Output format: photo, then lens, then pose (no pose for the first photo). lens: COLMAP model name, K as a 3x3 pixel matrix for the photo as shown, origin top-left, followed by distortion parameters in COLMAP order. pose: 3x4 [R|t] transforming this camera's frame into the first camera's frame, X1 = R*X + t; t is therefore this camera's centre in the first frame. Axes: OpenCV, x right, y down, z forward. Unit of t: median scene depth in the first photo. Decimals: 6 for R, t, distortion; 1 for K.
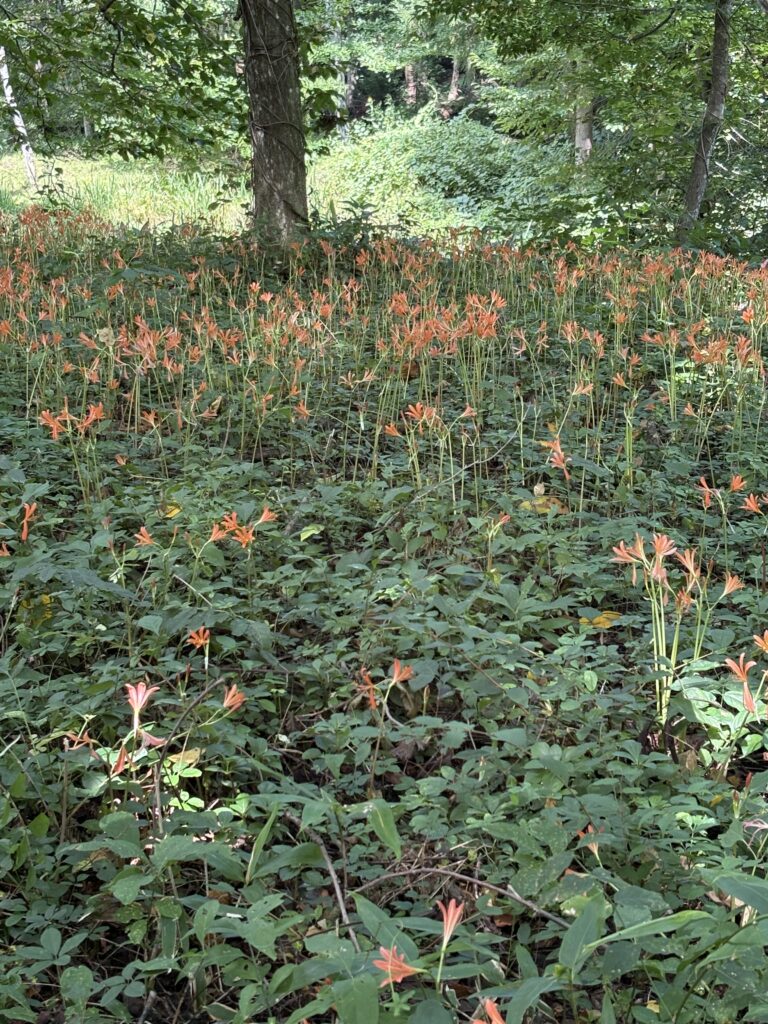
lens RADIAL K [[1907.7, 0, 379.3], [0, 1907.7, 474.7], [0, 0, 1]] dist [0.185834, 0.000000]
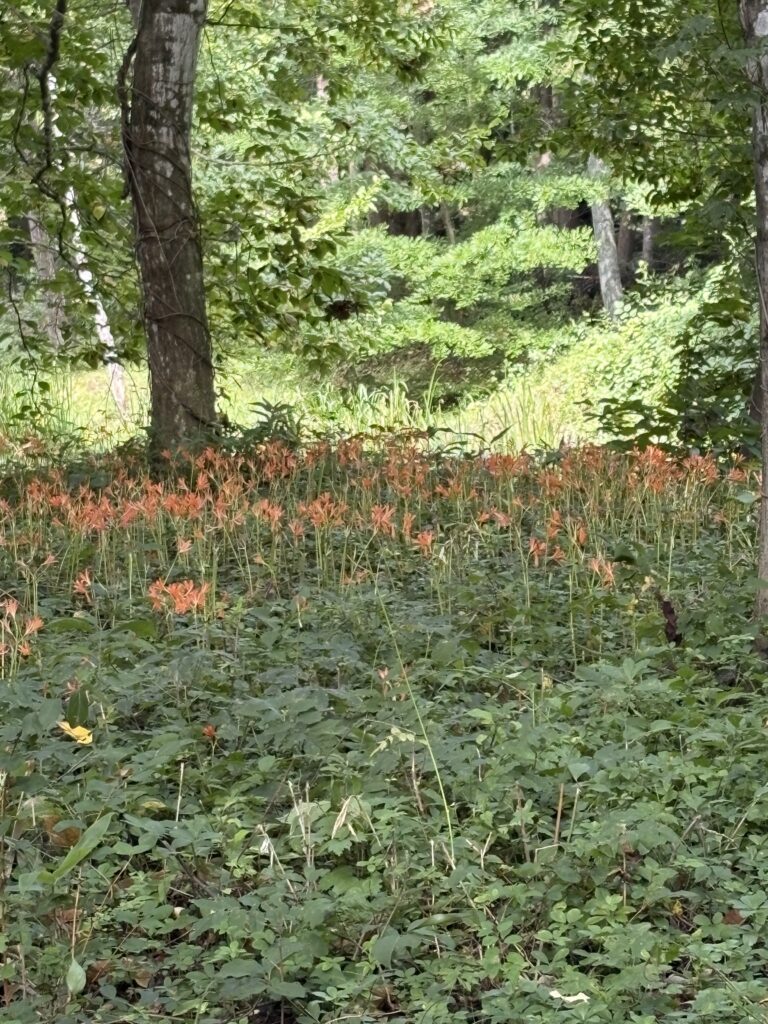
lens RADIAL K [[3468.8, 0, 380.1], [0, 3468.8, 517.4], [0, 0, 1]] dist [0.342990, 0.000000]
pose [[0.990392, -0.027470, -0.135534, 0.181552], [0.011298, 0.992868, -0.118678, 0.064621], [0.137827, 0.116007, 0.983639, -0.355677]]
